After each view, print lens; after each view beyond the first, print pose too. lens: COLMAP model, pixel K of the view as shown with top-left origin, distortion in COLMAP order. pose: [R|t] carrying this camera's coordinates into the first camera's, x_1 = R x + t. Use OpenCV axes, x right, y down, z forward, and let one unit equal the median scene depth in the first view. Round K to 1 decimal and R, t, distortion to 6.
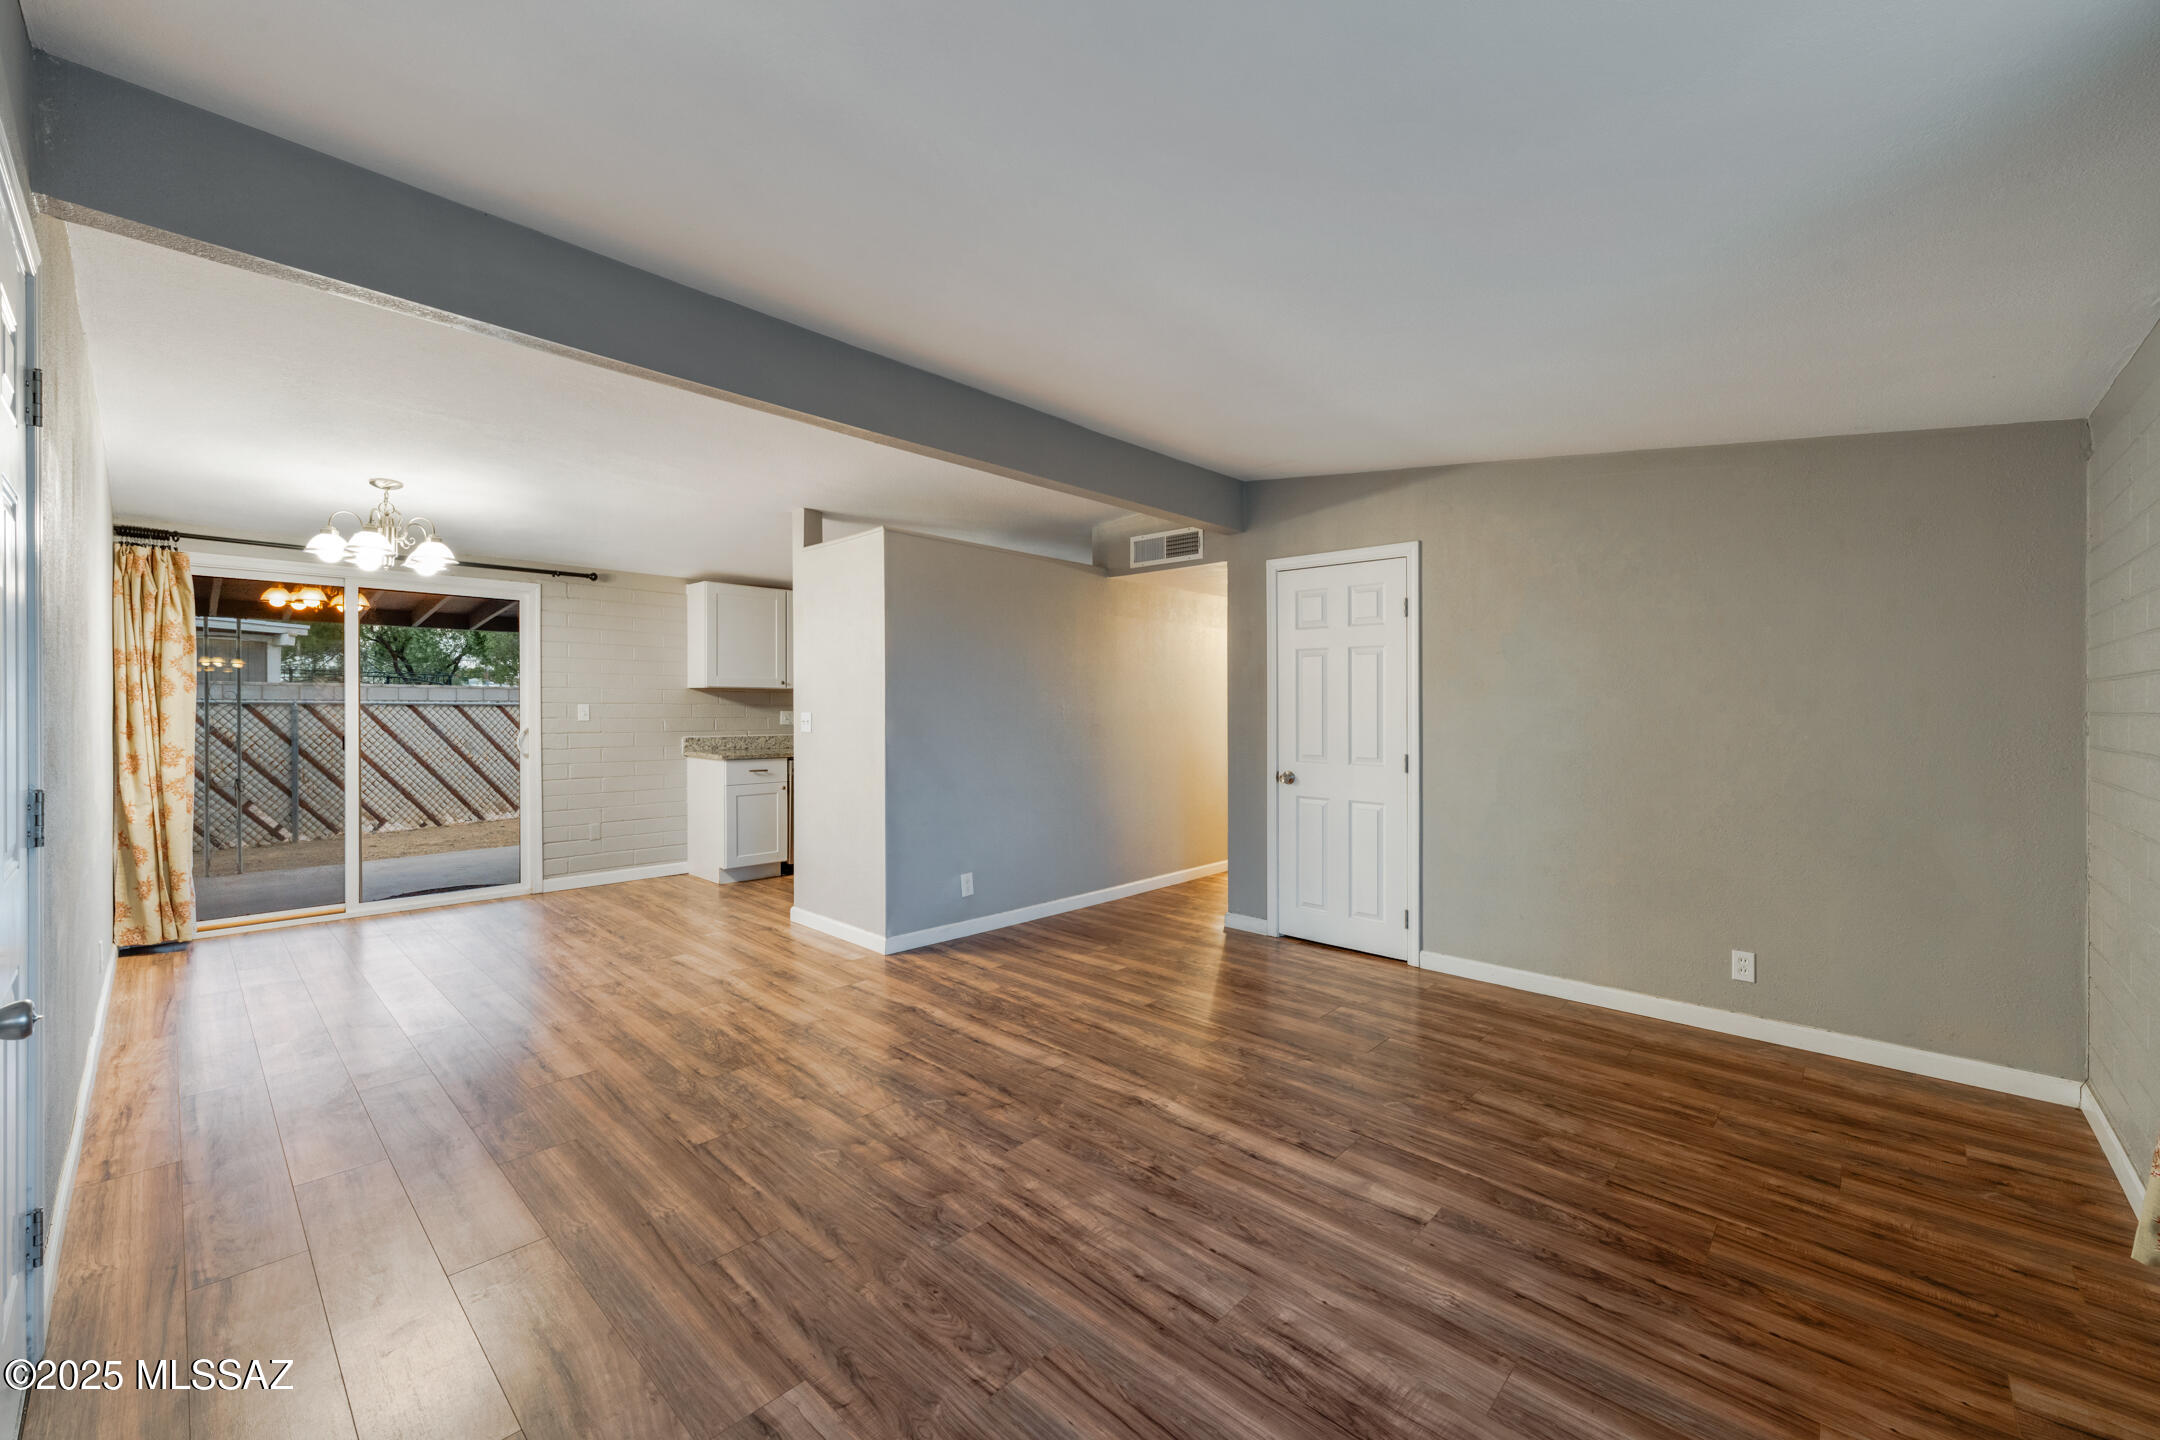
lens RADIAL K [[853.0, 0, 1081.7], [0, 853.0, 708.1], [0, 0, 1]] dist [-0.001859, -0.000150]
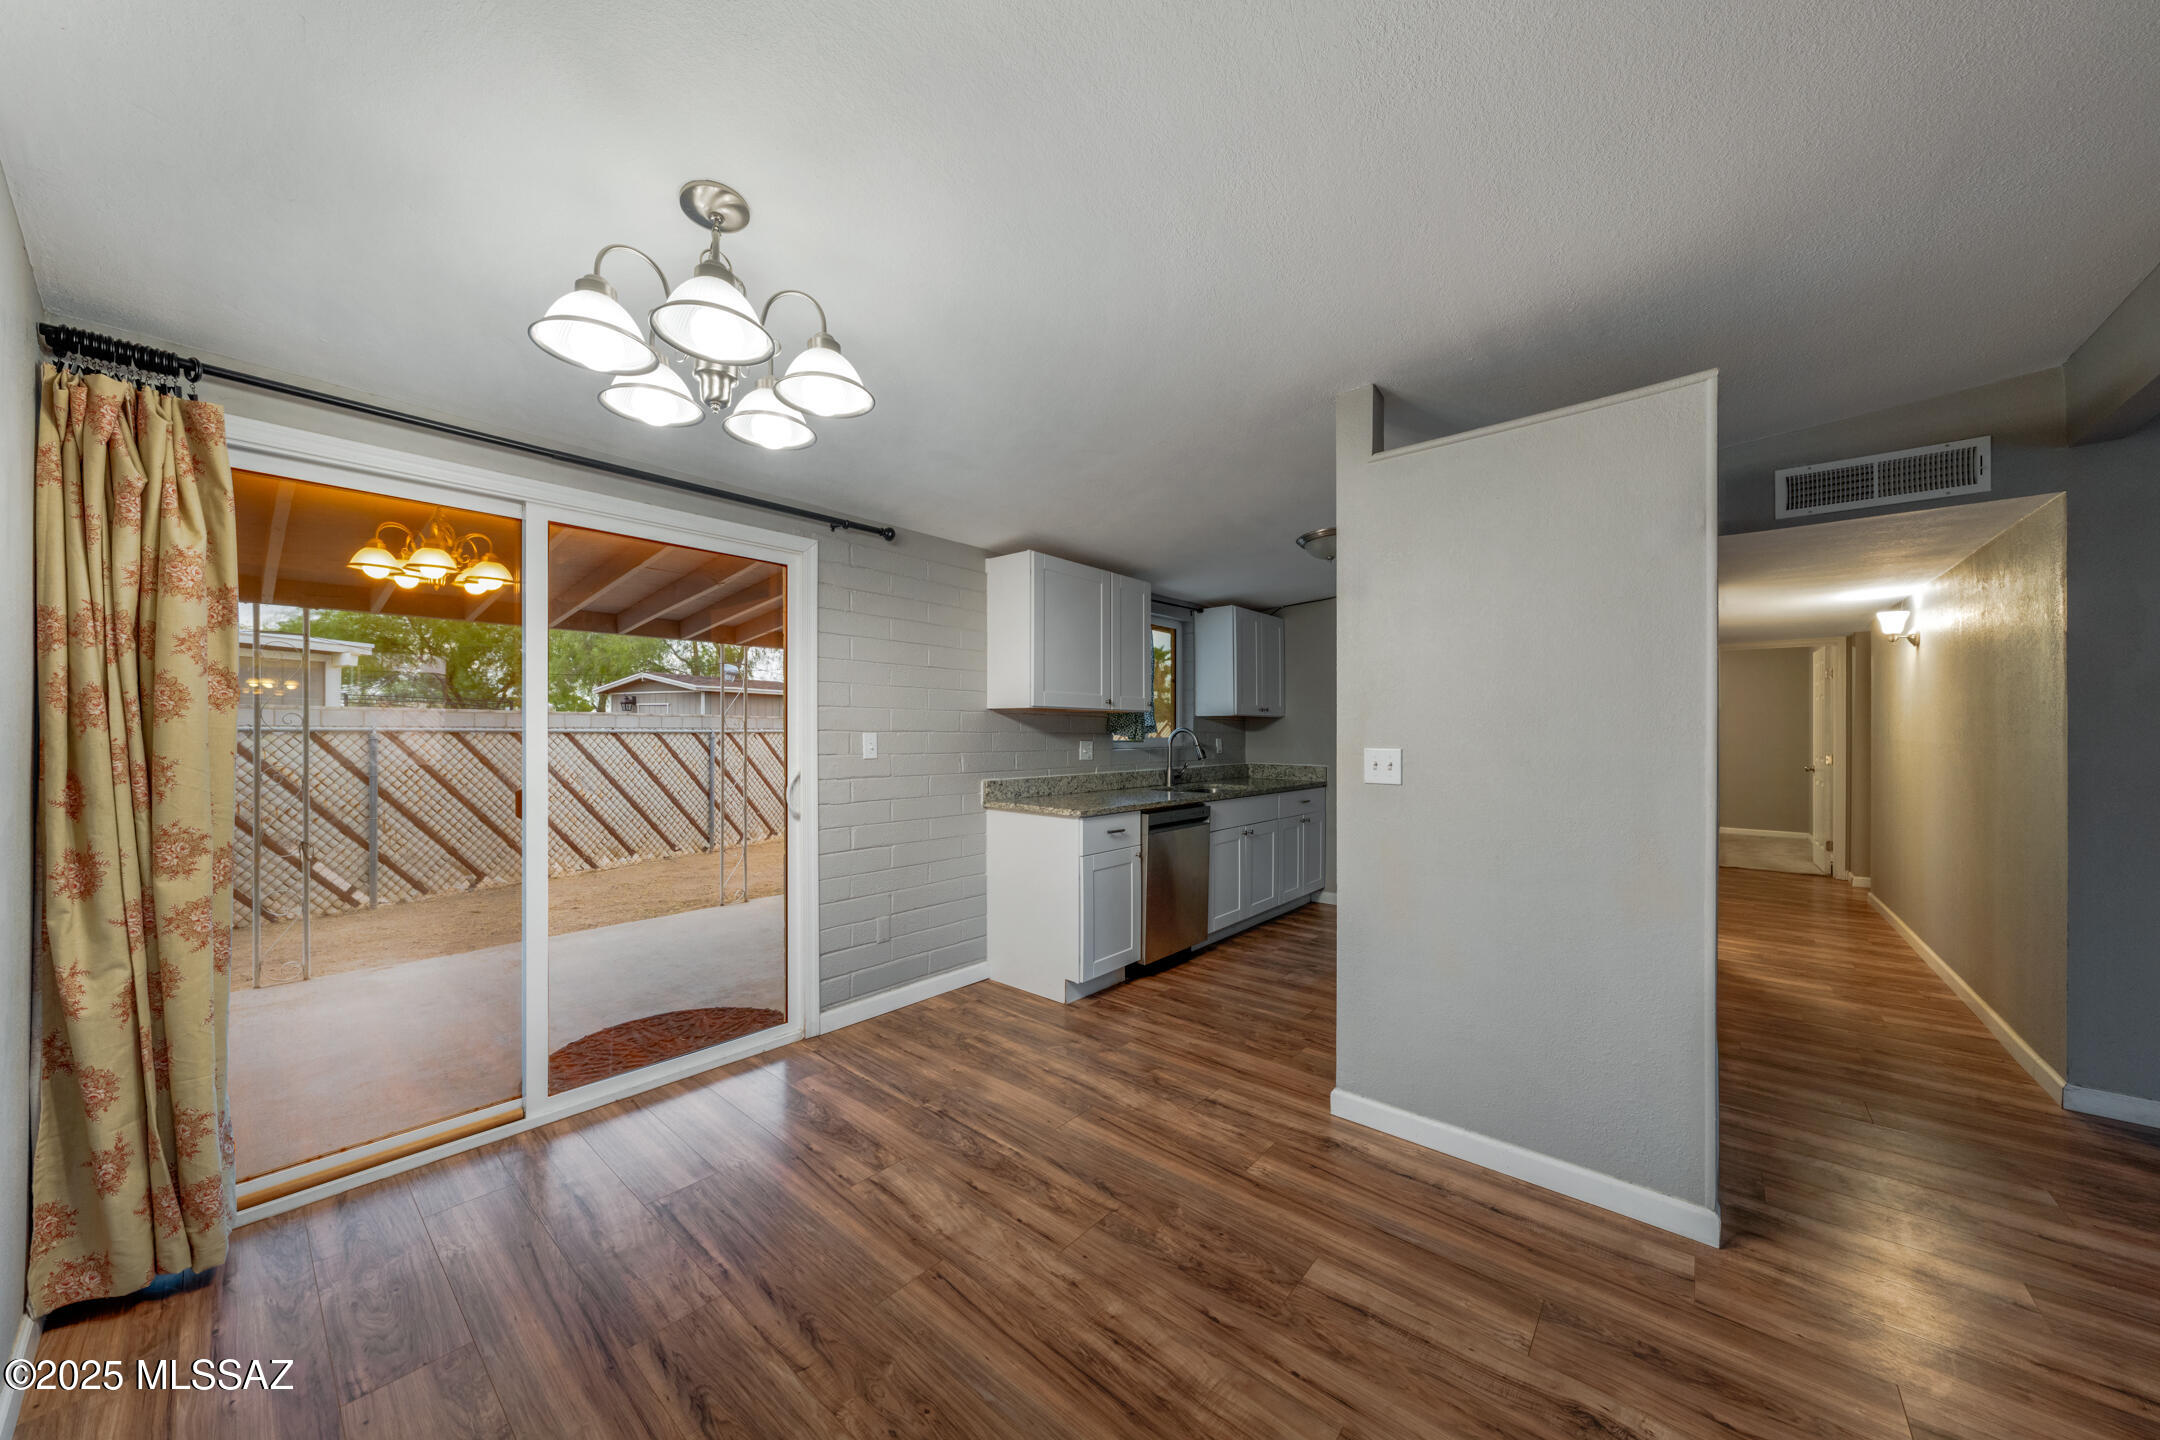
lens RADIAL K [[740.2, 0, 1077.3], [0, 740.2, 730.4], [0, 0, 1]] dist [-0.001142, 0.000179]
pose [[0.999191, -0.000439, 0.040221, -0.417644], [0.000617, 0.999990, -0.004408, -0.003581], [-0.040219, 0.004429, 0.999181, 0.403252]]
